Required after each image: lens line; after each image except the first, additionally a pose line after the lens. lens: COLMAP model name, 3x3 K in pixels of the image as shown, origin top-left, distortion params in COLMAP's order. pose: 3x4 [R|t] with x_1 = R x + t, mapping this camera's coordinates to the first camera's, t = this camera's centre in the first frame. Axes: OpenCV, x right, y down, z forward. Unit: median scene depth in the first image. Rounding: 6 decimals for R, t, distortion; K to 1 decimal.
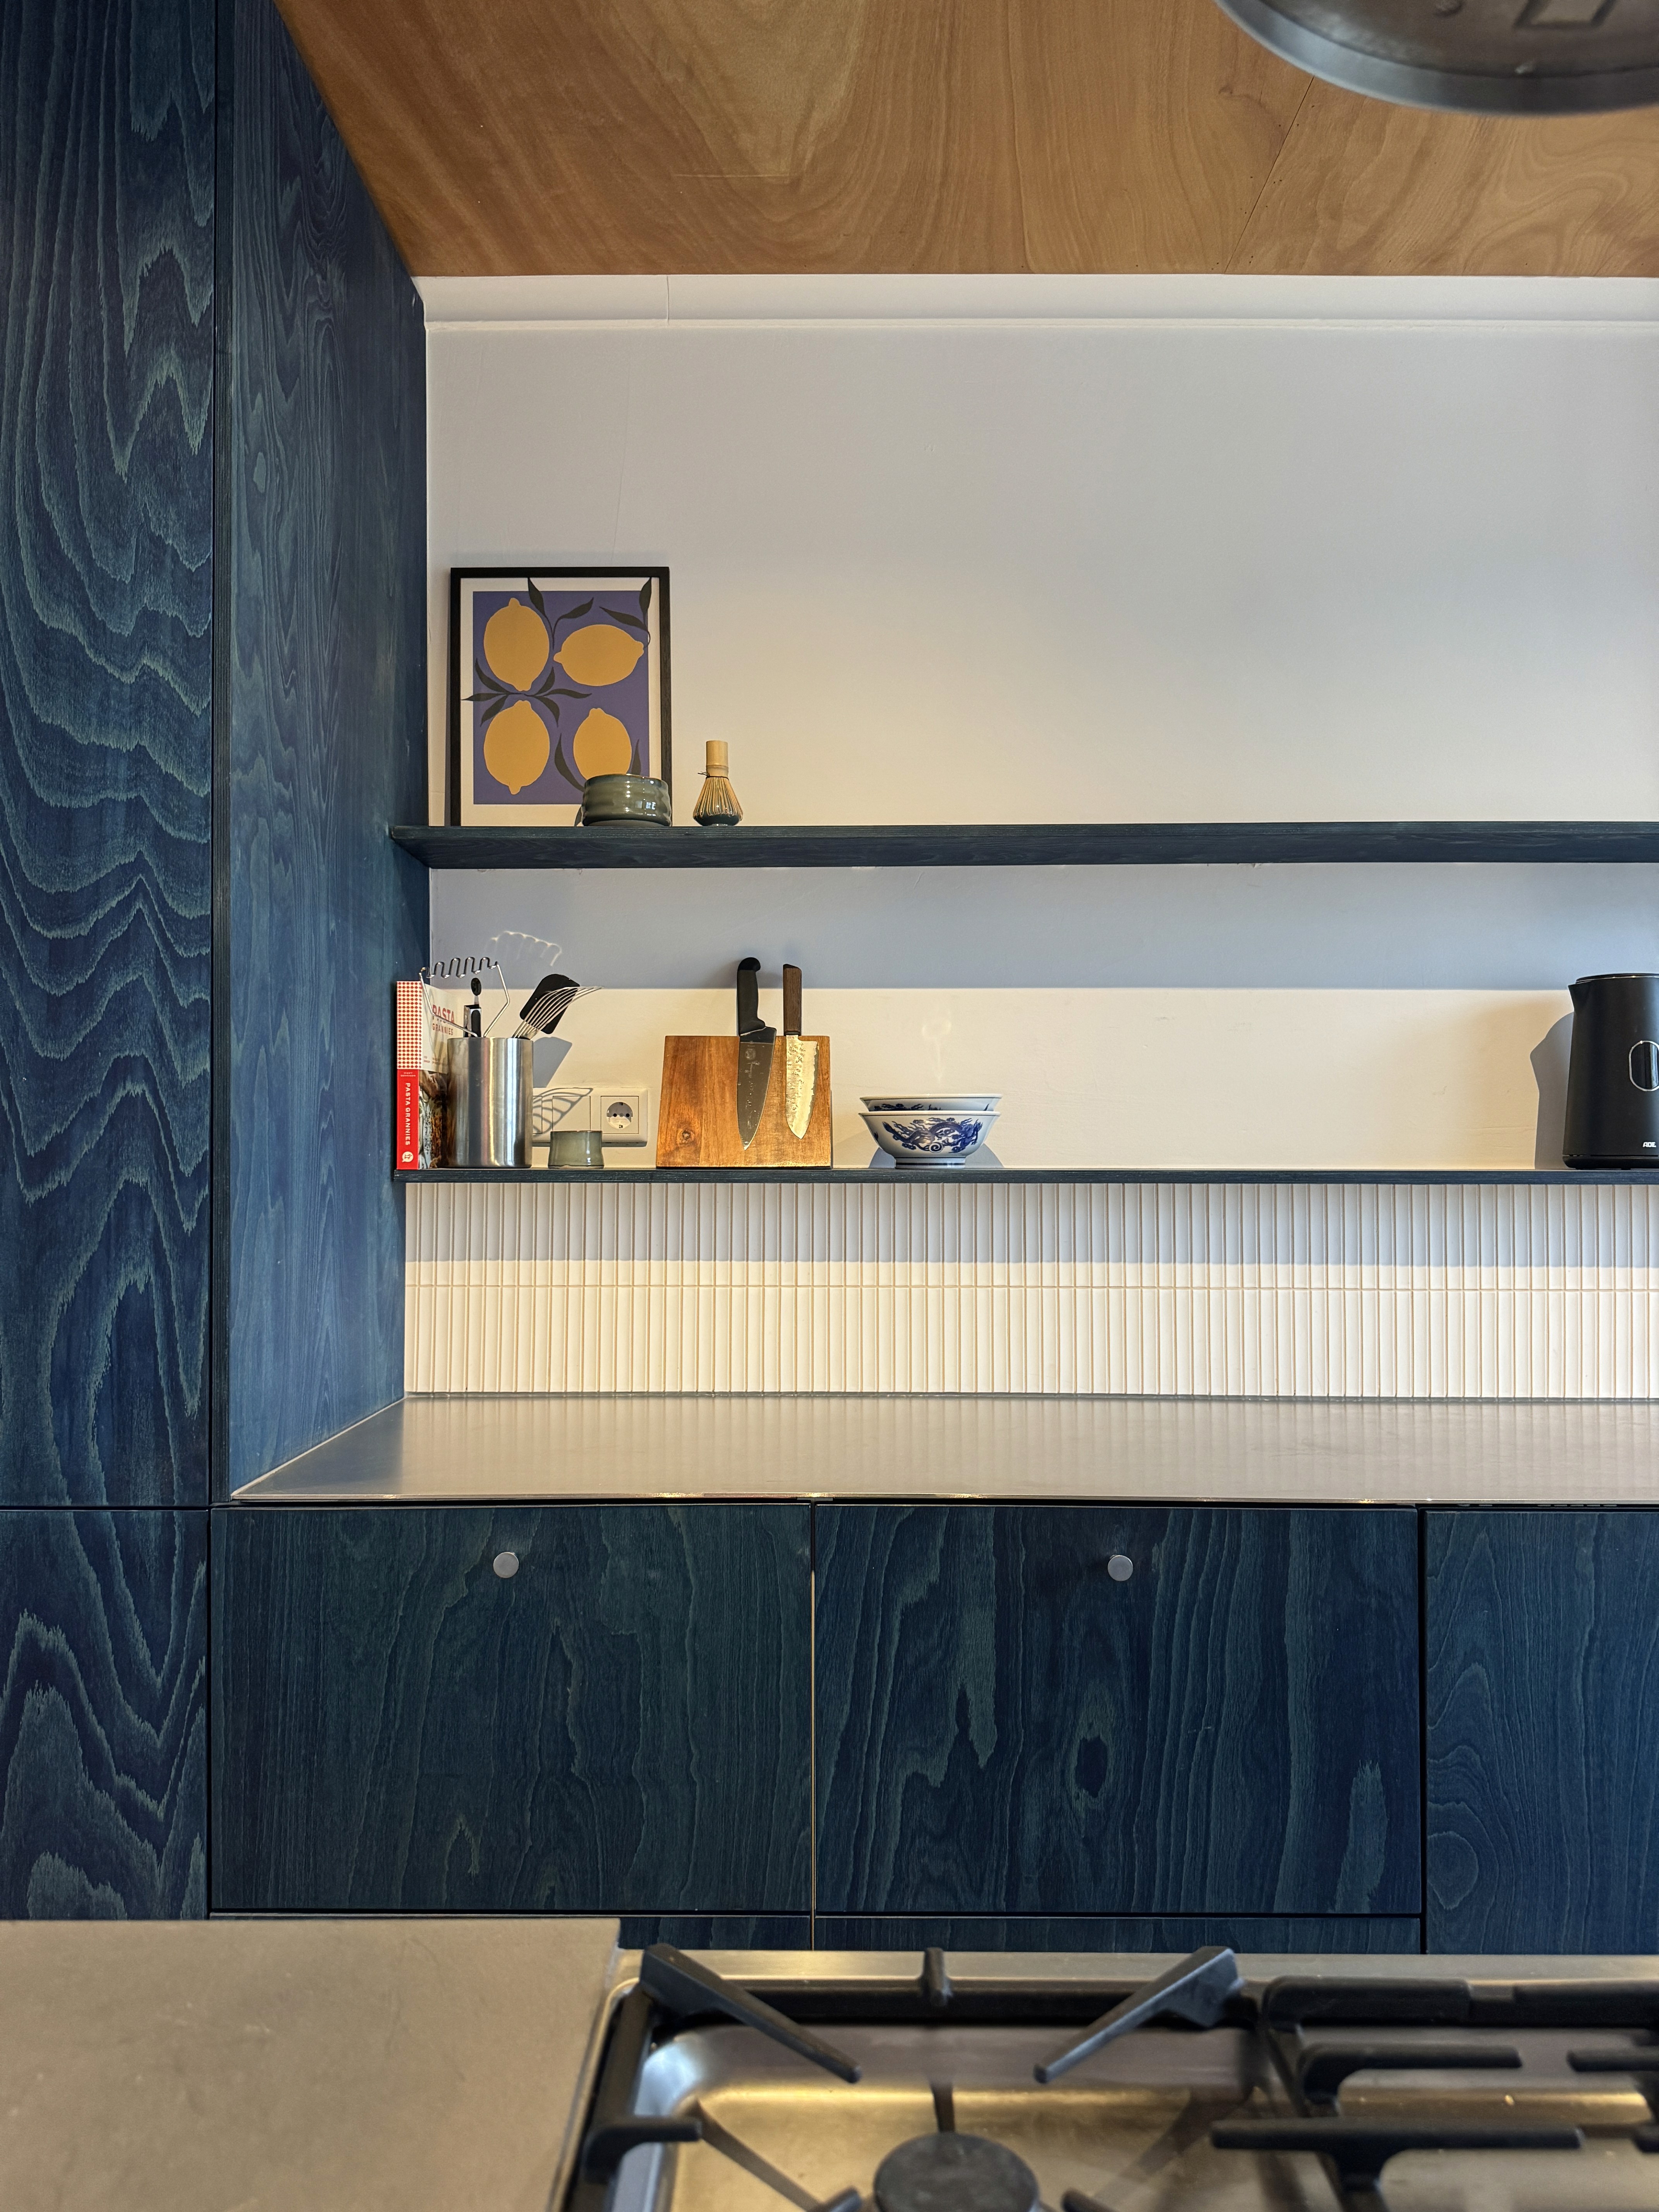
lens RADIAL K [[1526.8, 0, 824.7], [0, 1526.8, 1124.4], [0, 0, 1]] dist [0.058482, -0.085273]
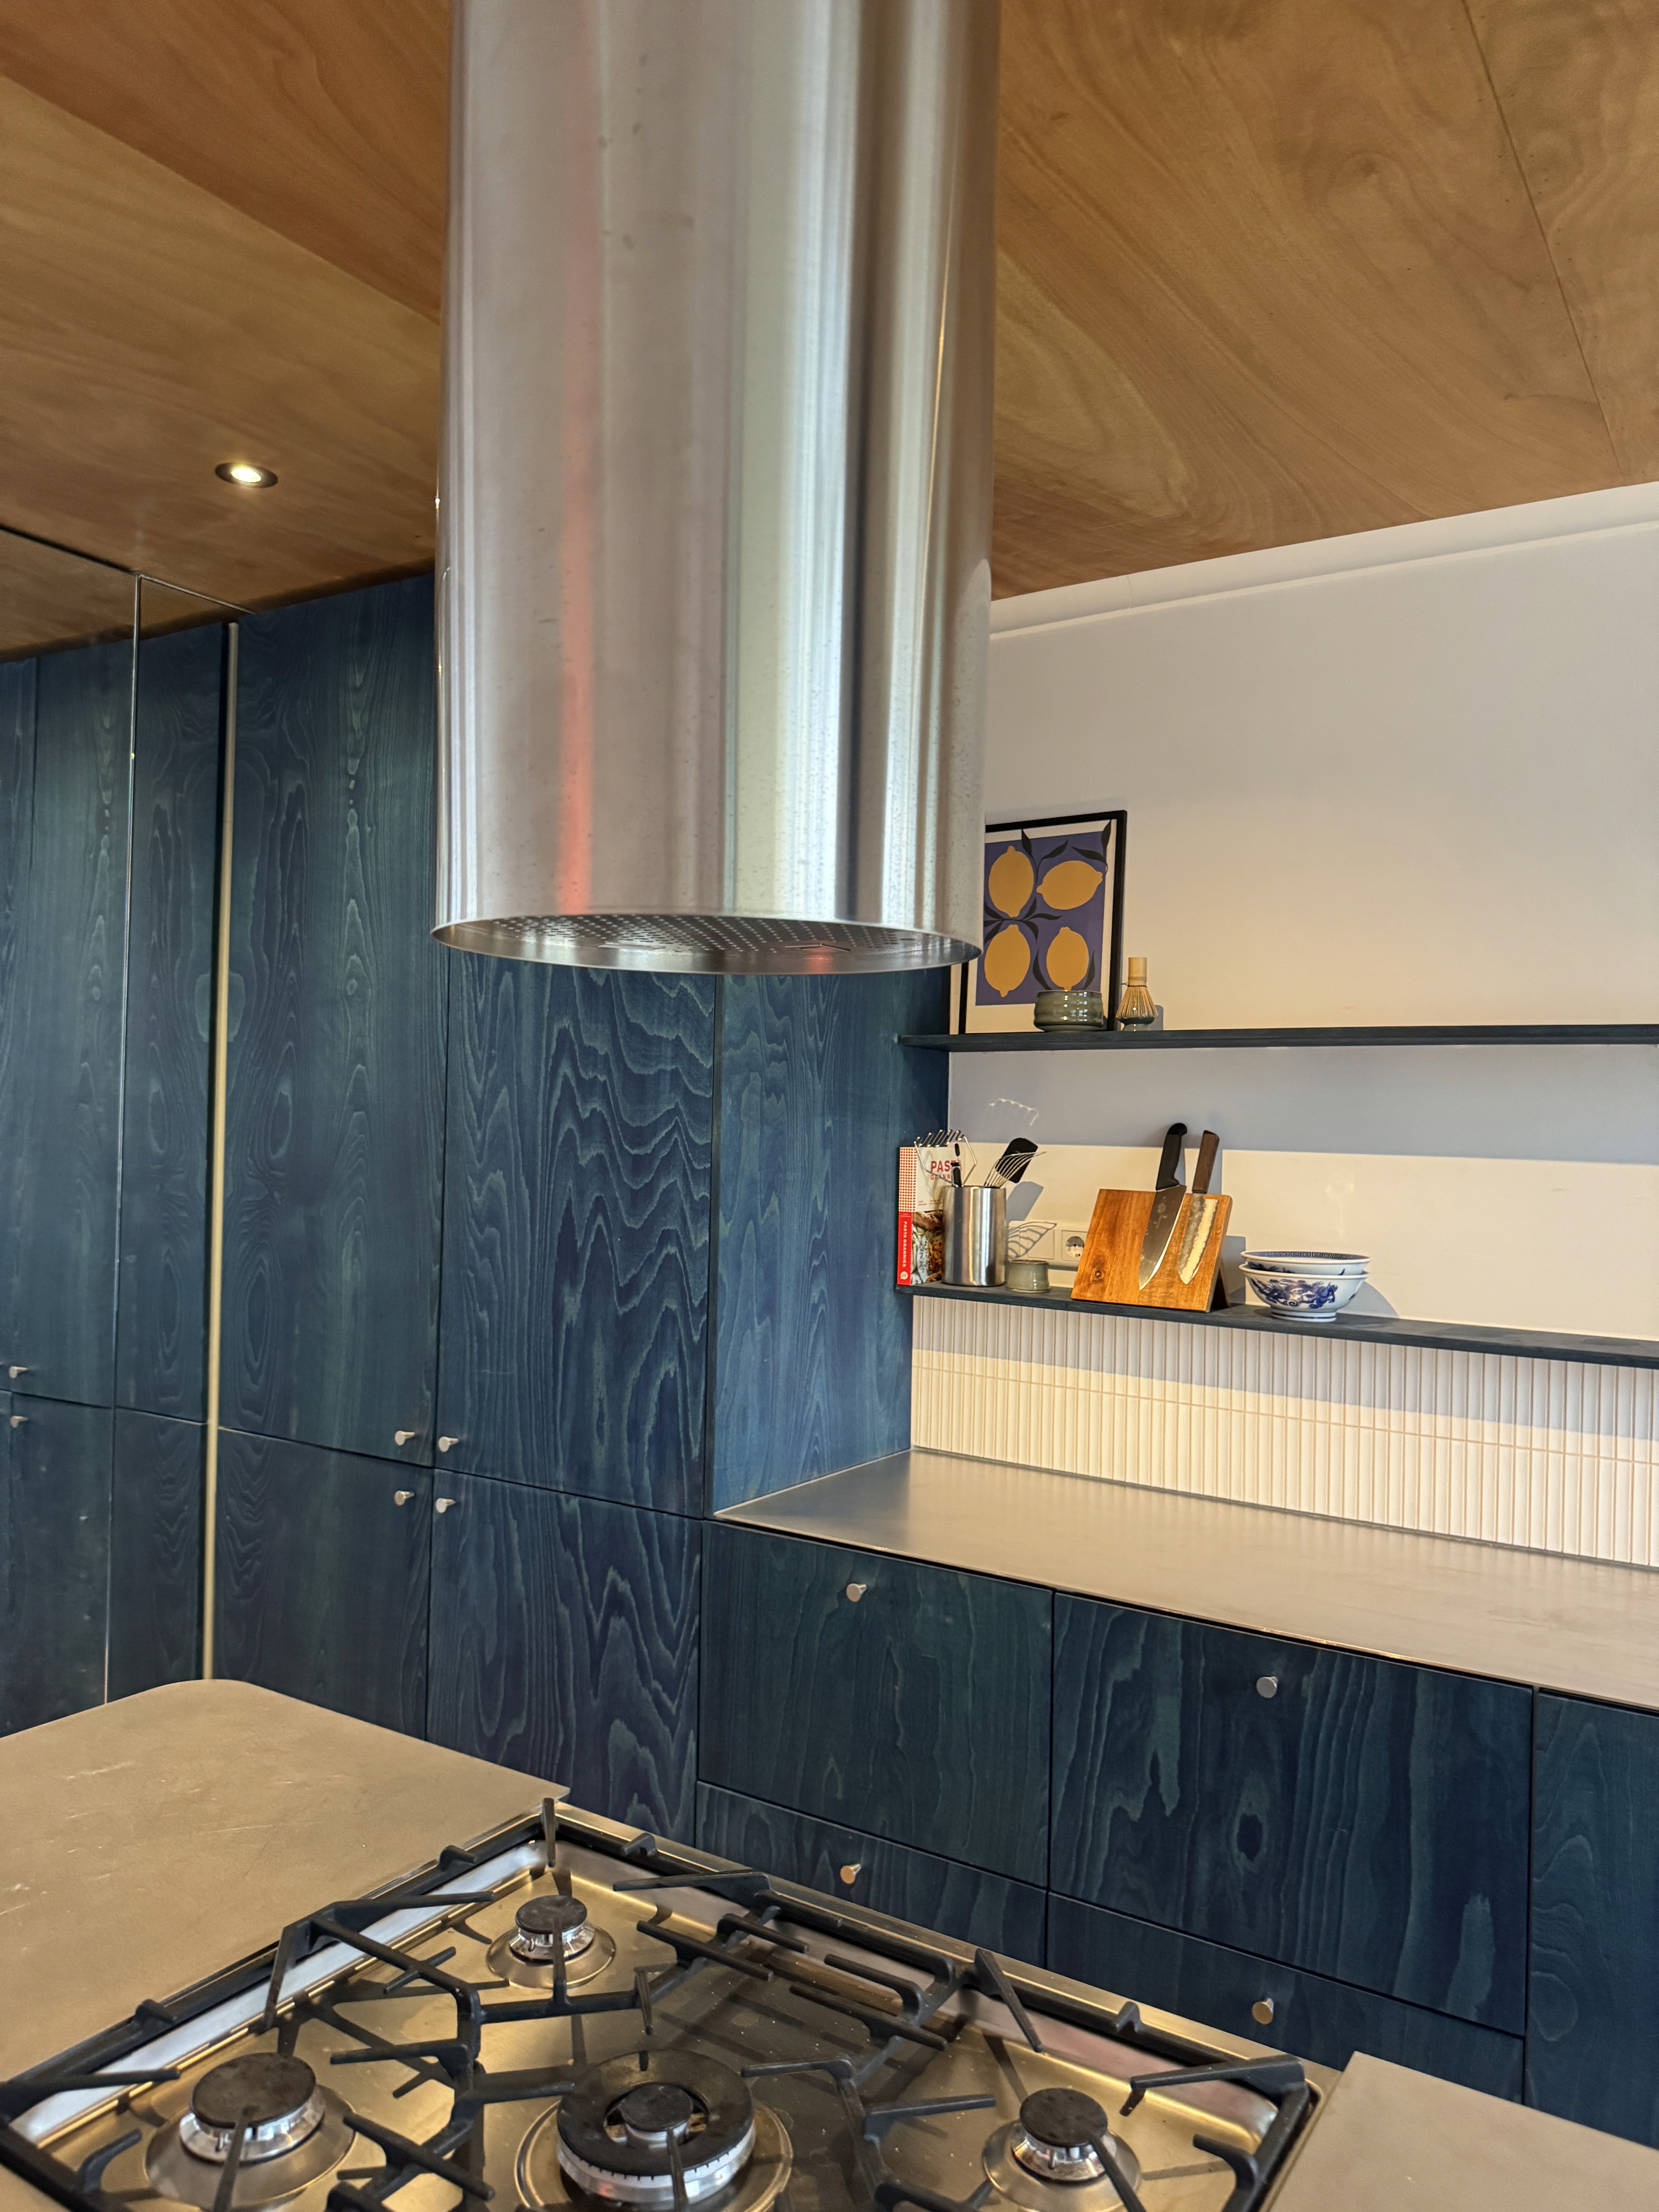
lens RADIAL K [[1526.8, 0, 860.4], [0, 1526.8, 1104.4], [0, 0, 1]] dist [0.058482, -0.085273]
pose [[0.852215, 0.016485, -0.522932, 0.549998], [-0.017451, 0.999843, 0.003080, -0.184264], [0.522901, 0.006501, 0.852369, -0.253090]]
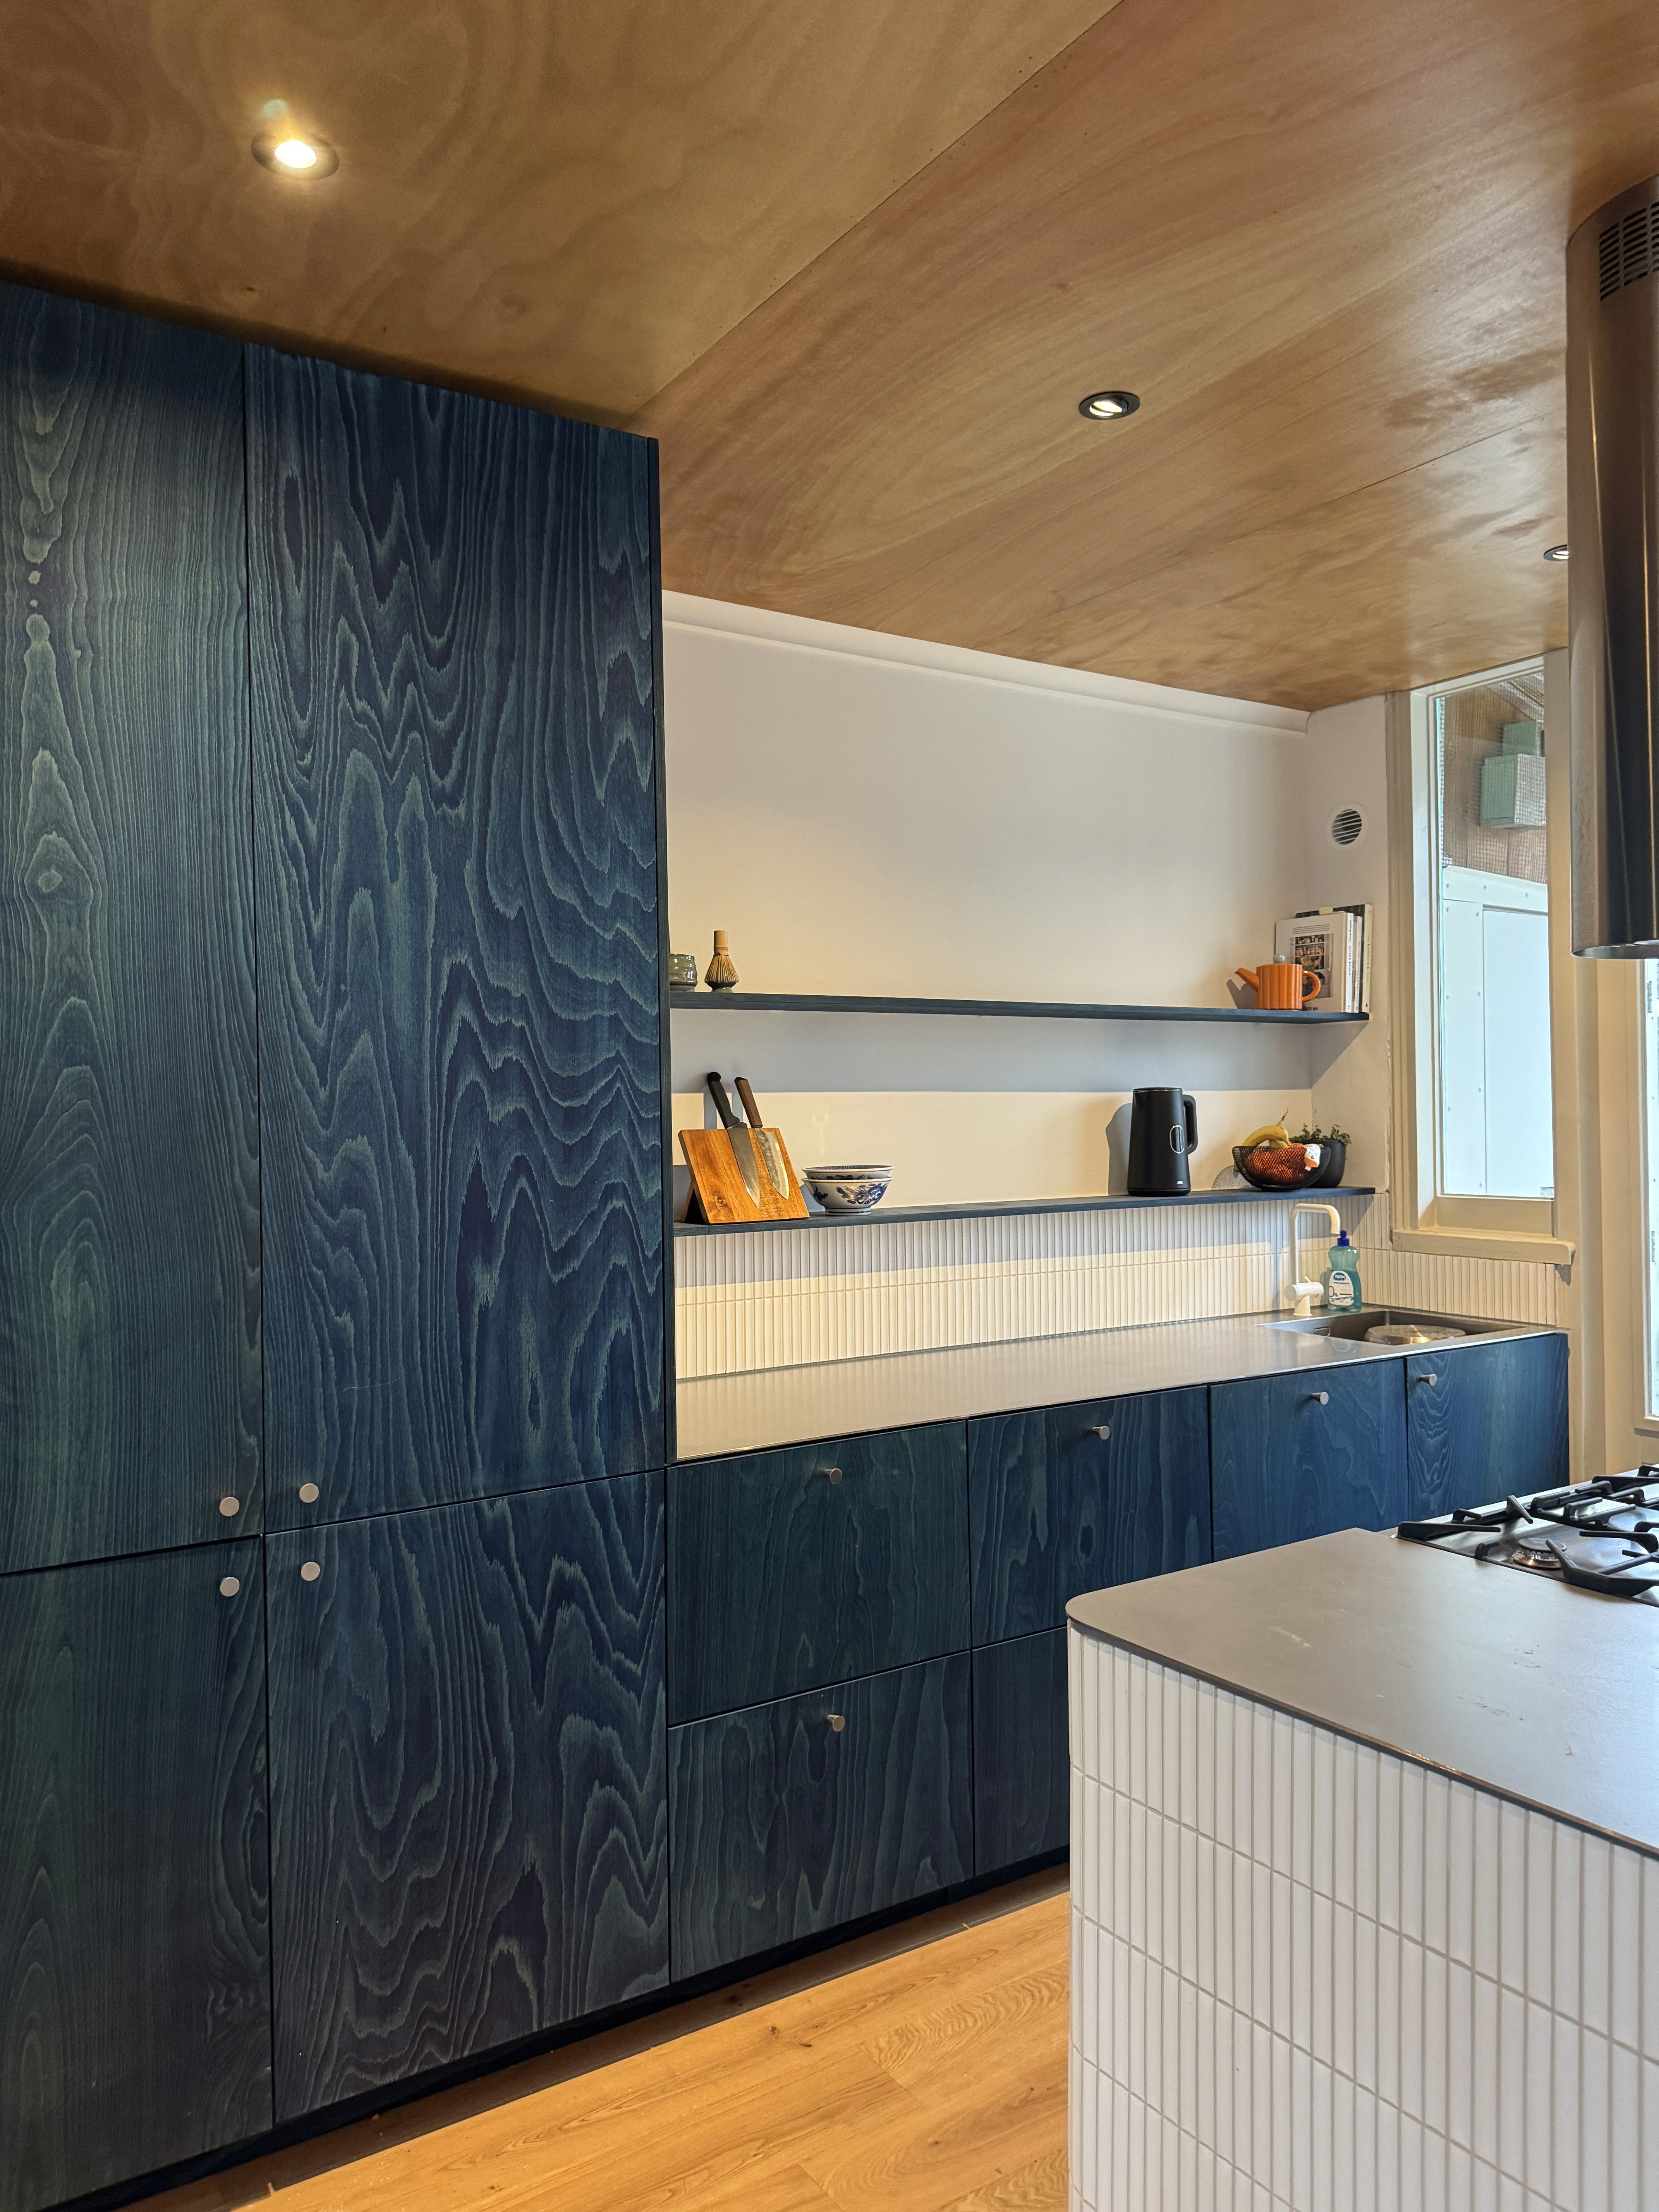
lens RADIAL K [[1526.8, 0, 818.4], [0, 1526.8, 1113.5], [0, 0, 1]] dist [0.058482, -0.085273]
pose [[0.836894, -0.013887, 0.547188, -1.116795], [0.004083, 0.999809, 0.019130, -0.143026], [-0.547349, -0.013776, 0.836791, -0.385291]]
